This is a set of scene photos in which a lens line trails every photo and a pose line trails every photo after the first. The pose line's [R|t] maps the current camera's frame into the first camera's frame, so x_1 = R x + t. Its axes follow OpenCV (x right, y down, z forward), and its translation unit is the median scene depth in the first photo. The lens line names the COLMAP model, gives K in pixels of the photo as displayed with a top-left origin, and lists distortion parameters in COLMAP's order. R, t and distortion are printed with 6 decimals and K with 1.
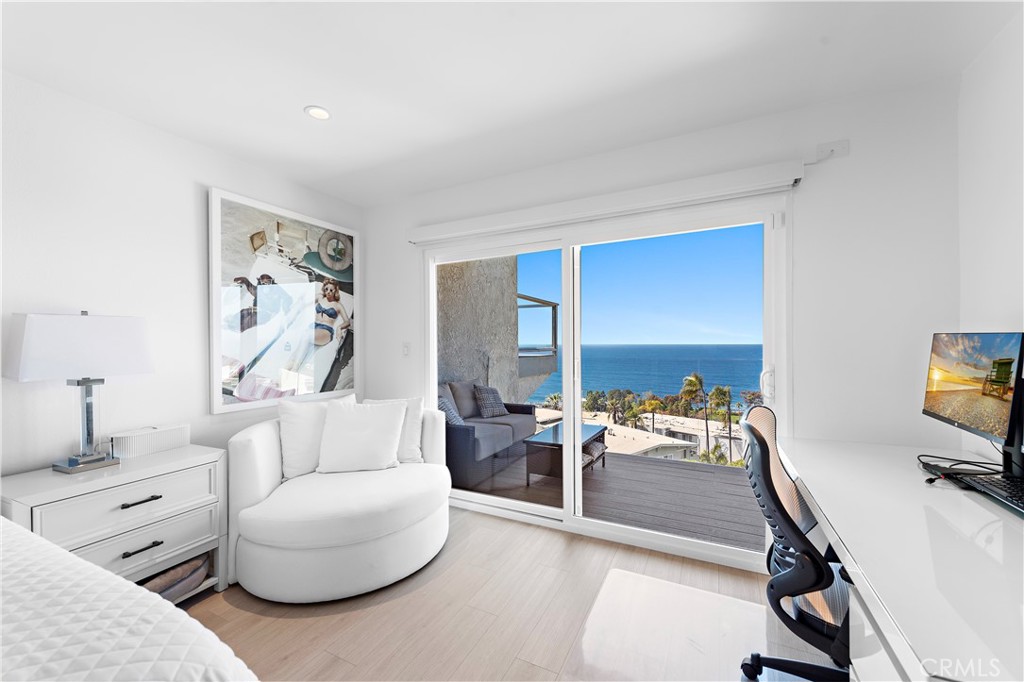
lens RADIAL K [[420.4, 0, 512.0], [0, 420.4, 341.0], [0, 0, 1]] dist [0.000678, 0.000017]
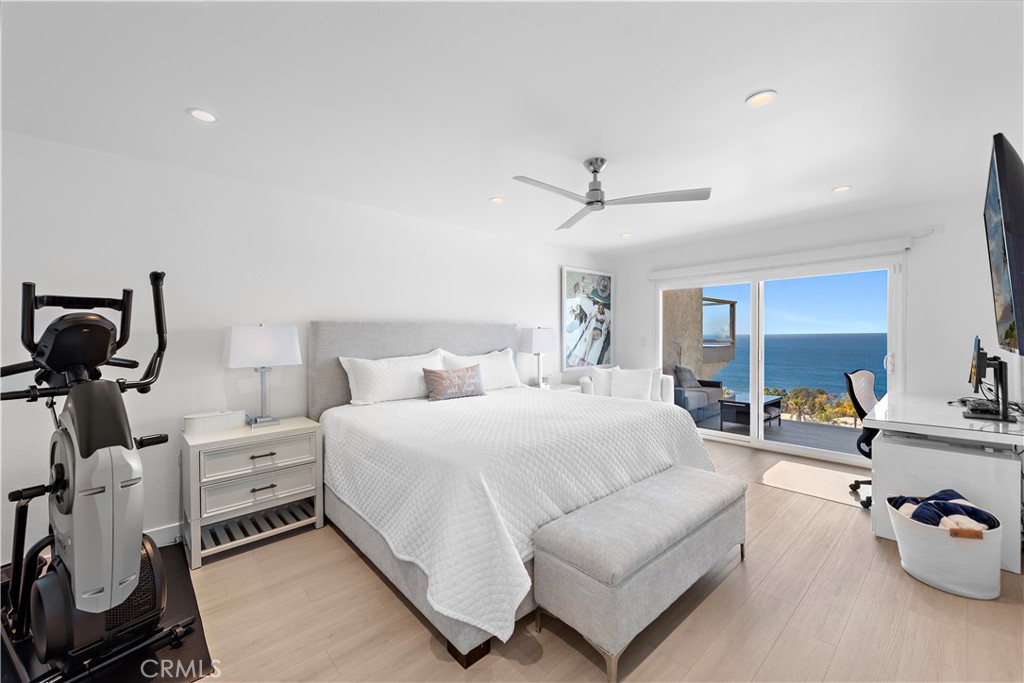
lens RADIAL K [[406.2, 0, 508.8], [0, 406.2, 341.3], [0, 0, 1]] dist [0.015299, -0.004482]
pose [[0.928604, 0.003190, -0.371059, -0.150221], [0.005501, 0.999735, 0.022362, -0.021727], [0.371032, -0.022806, 0.928340, -0.768226]]
